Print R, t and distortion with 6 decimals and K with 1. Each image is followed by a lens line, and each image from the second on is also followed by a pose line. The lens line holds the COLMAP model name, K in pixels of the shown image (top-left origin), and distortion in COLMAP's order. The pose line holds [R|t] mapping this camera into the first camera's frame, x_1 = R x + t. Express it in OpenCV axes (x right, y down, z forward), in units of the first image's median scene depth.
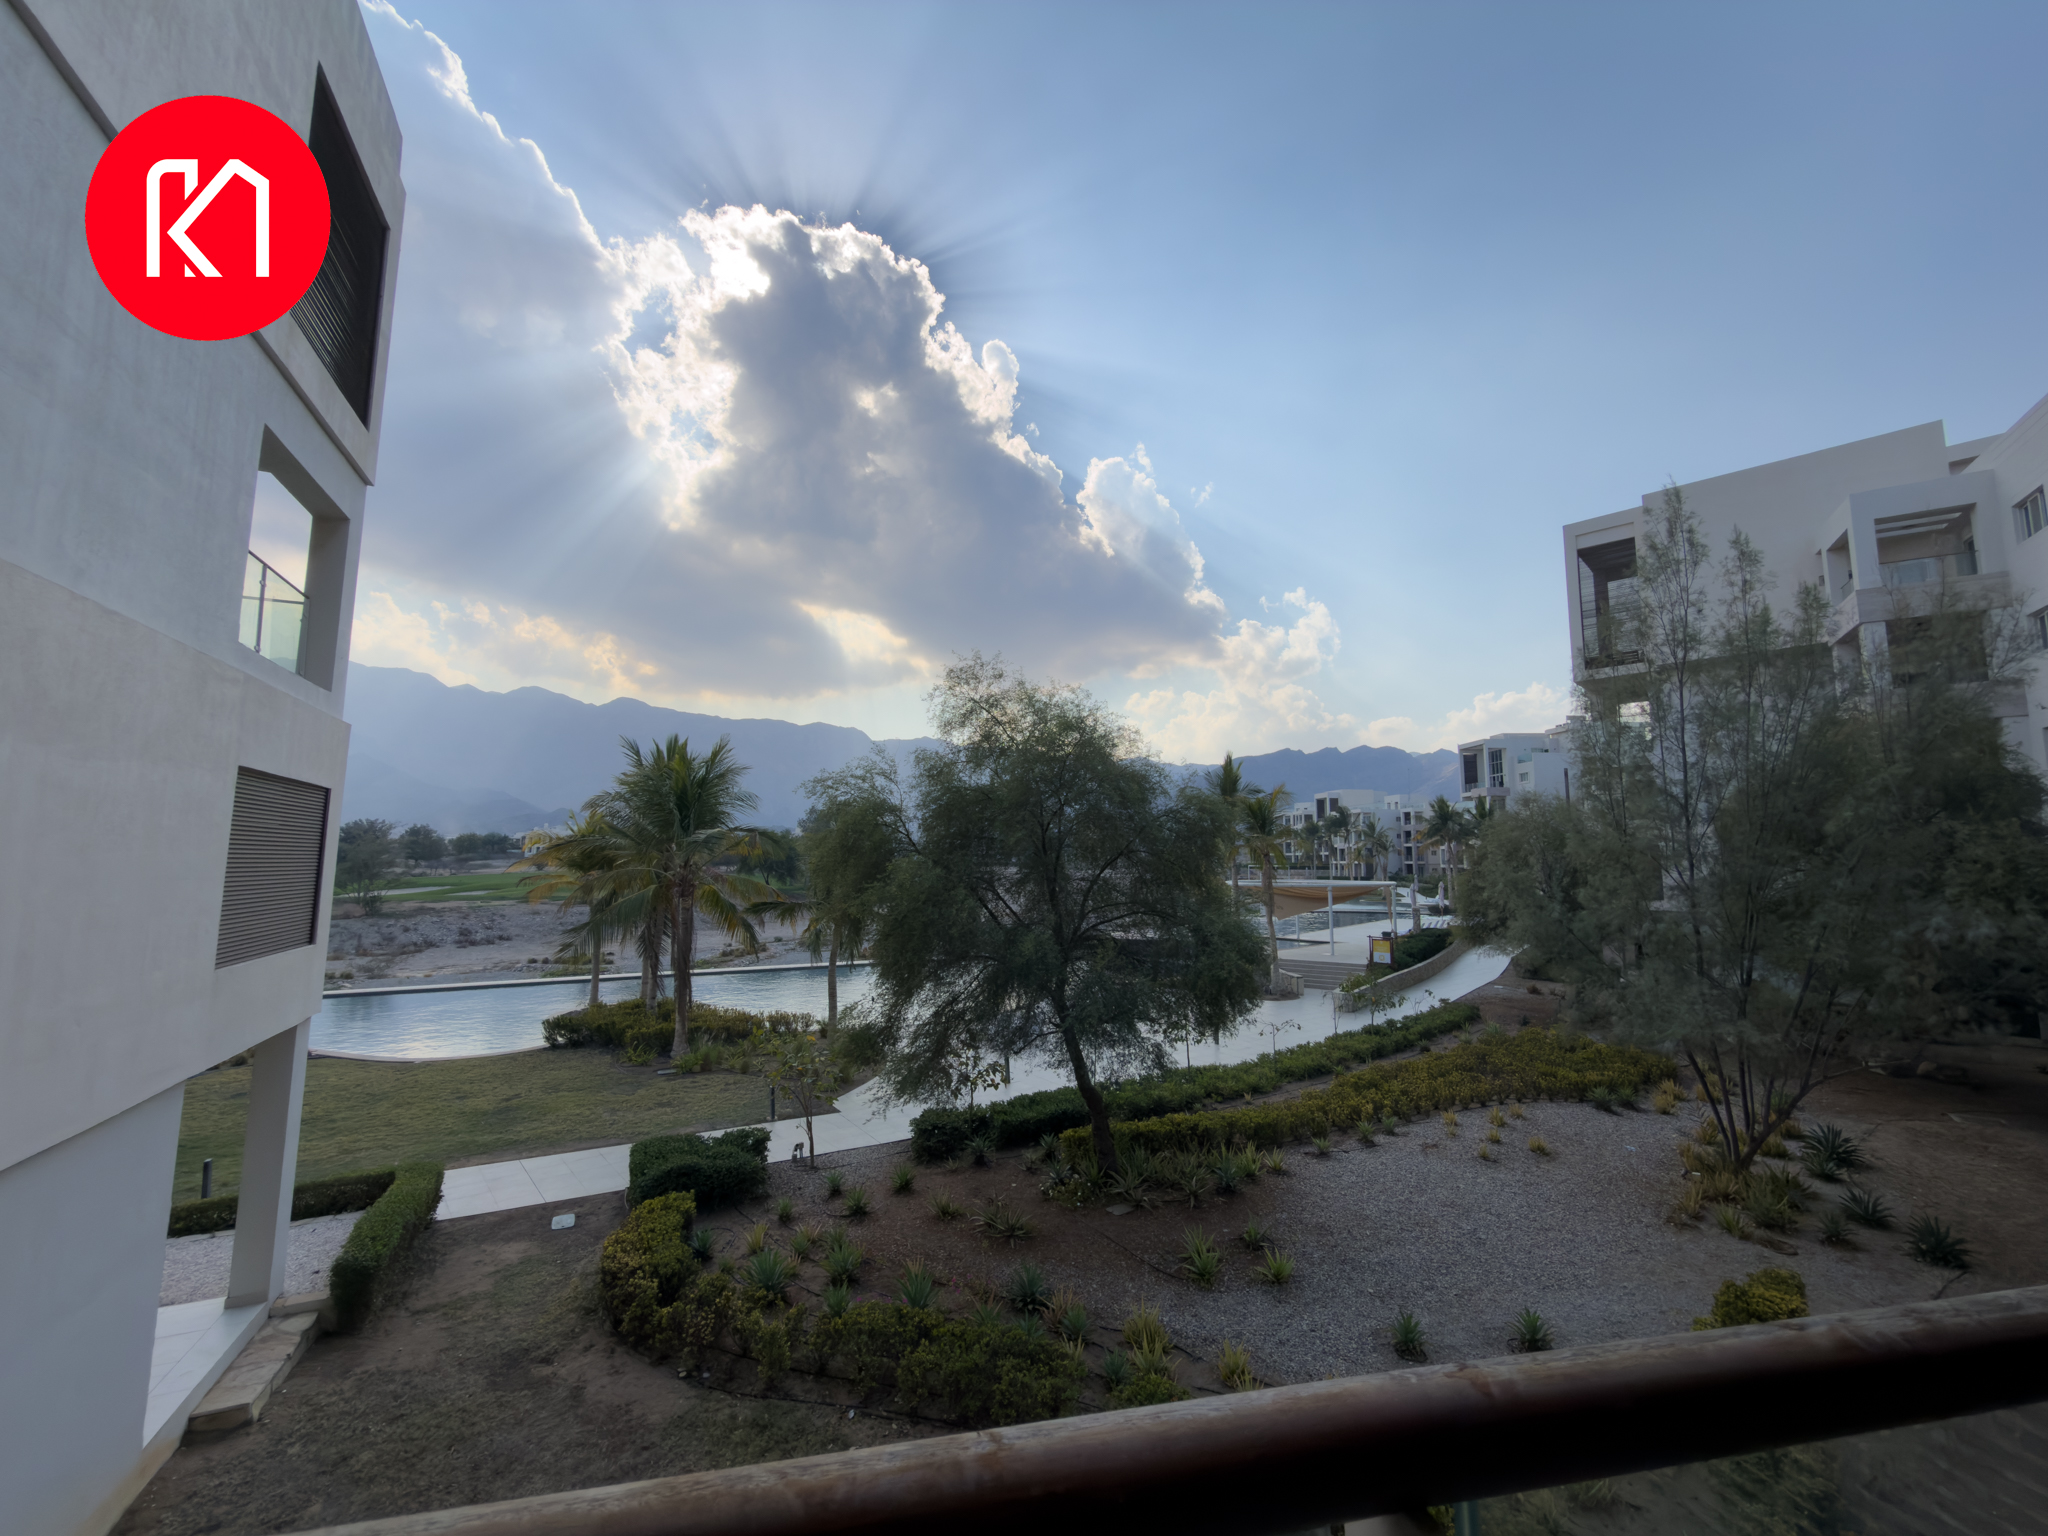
lens RADIAL K [[816.7, 0, 1028.7], [0, 816.7, 769.0], [0, 0, 1]] dist [-0.001294, -0.000240]
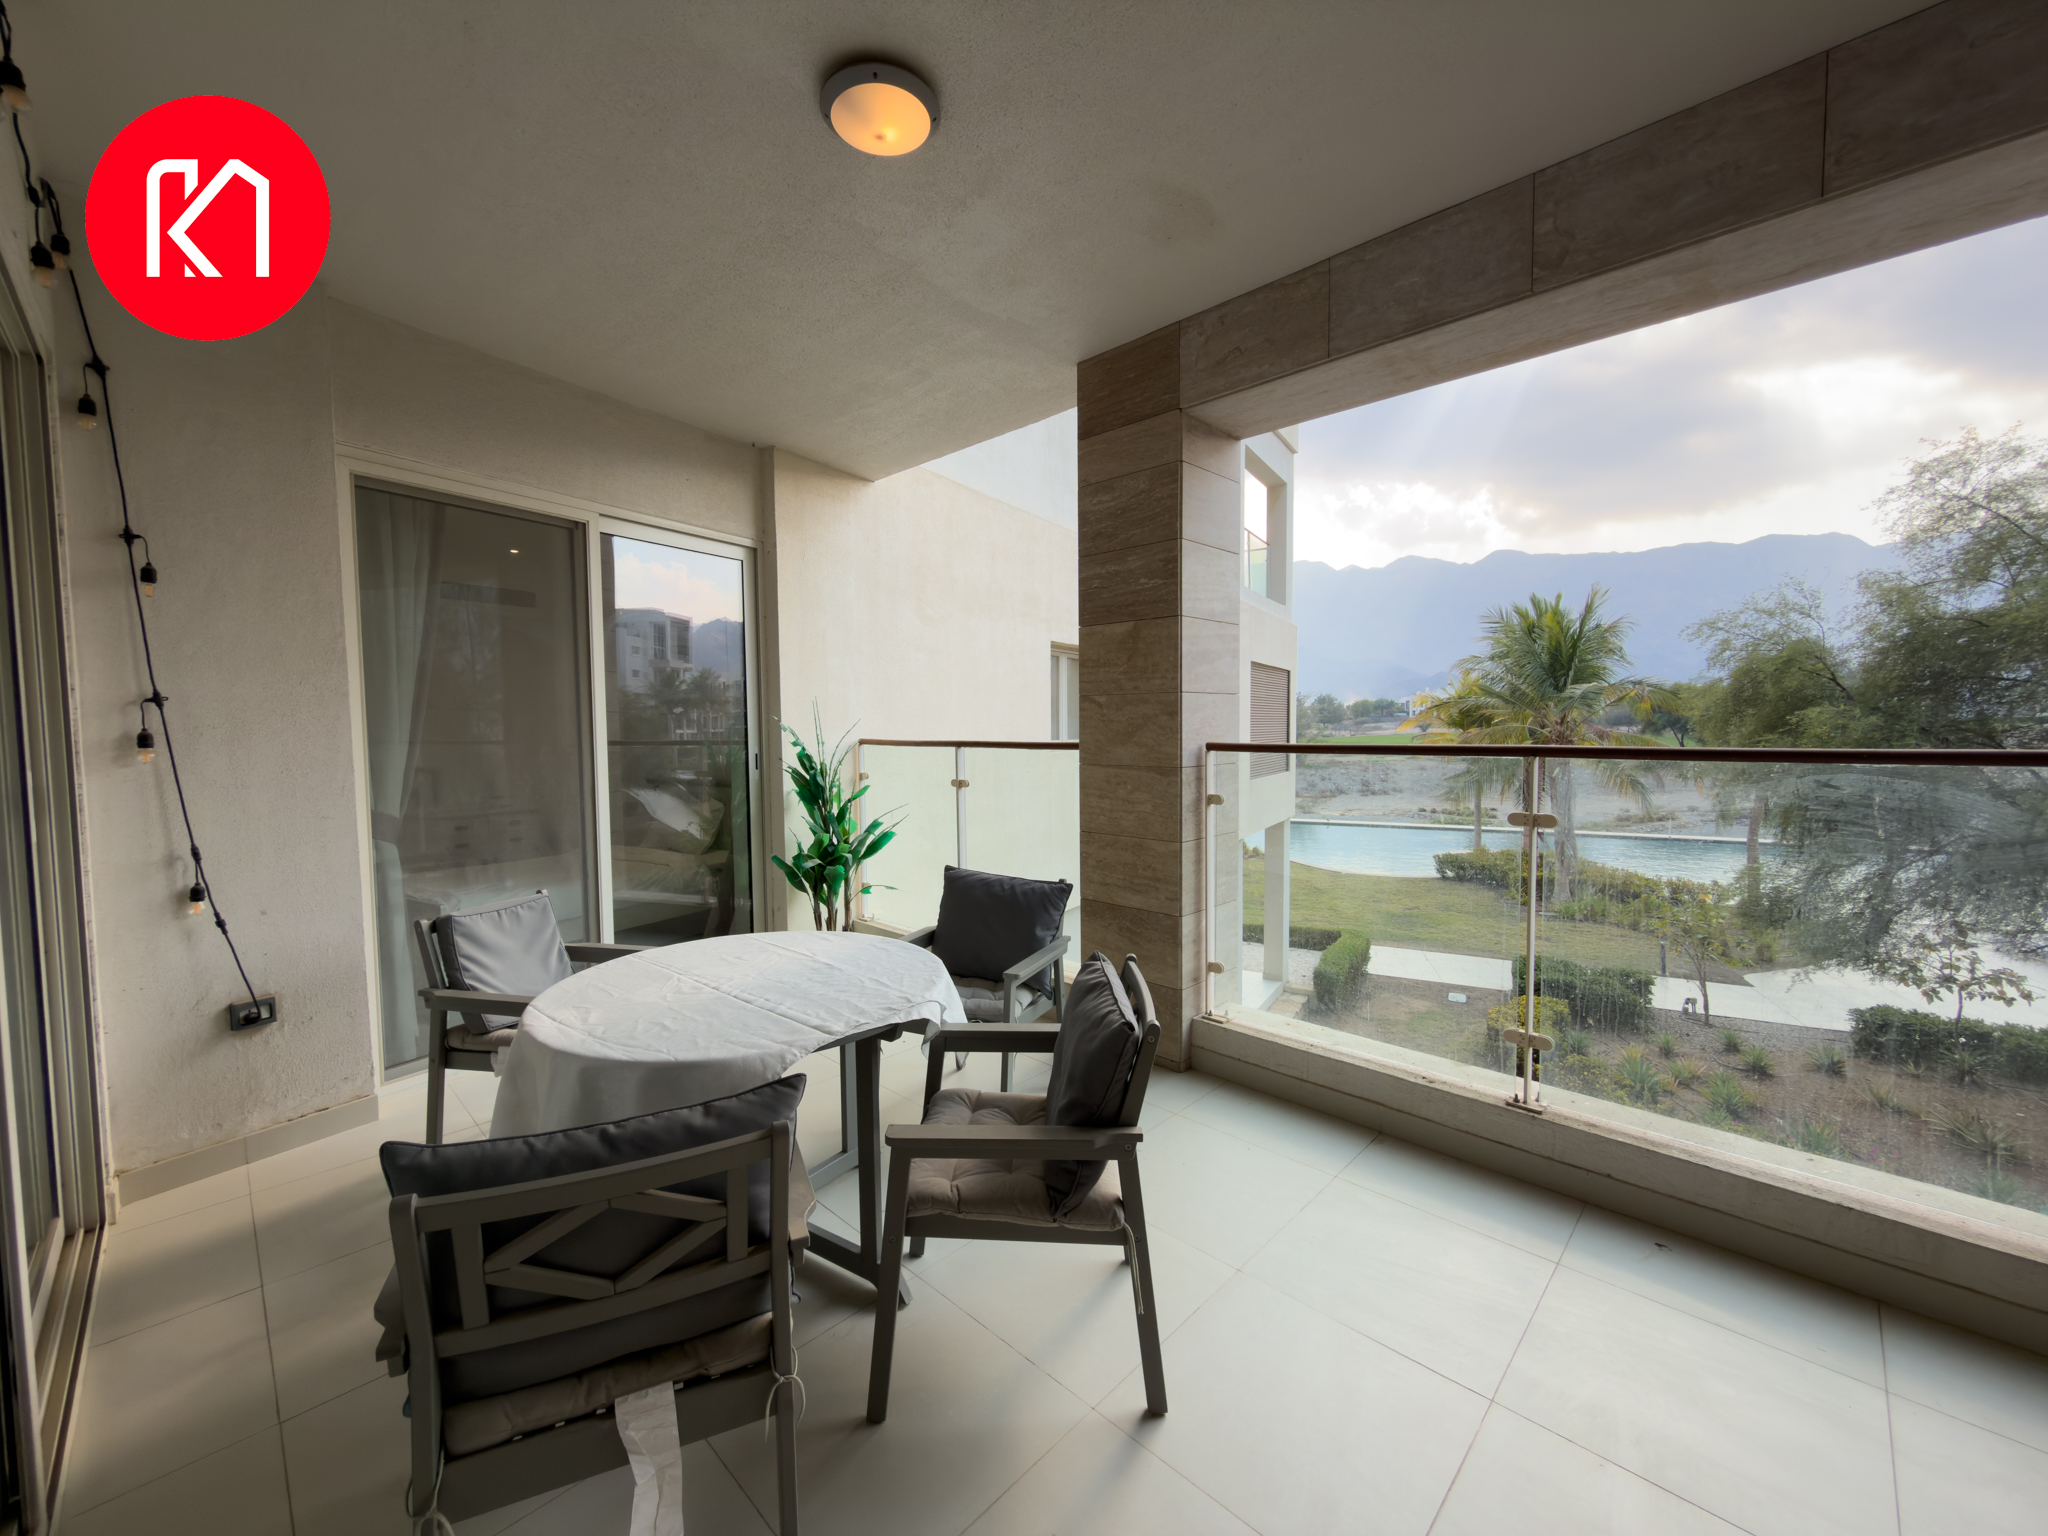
lens RADIAL K [[816.7, 0, 1028.7], [0, 816.7, 769.0], [0, 0, 1]] dist [-0.001294, -0.000240]
pose [[0.551366, 0.034496, -0.833550, 0.081883], [0.105787, 0.988189, 0.110870, -0.007930], [0.827529, -0.149308, 0.541205, -0.140822]]
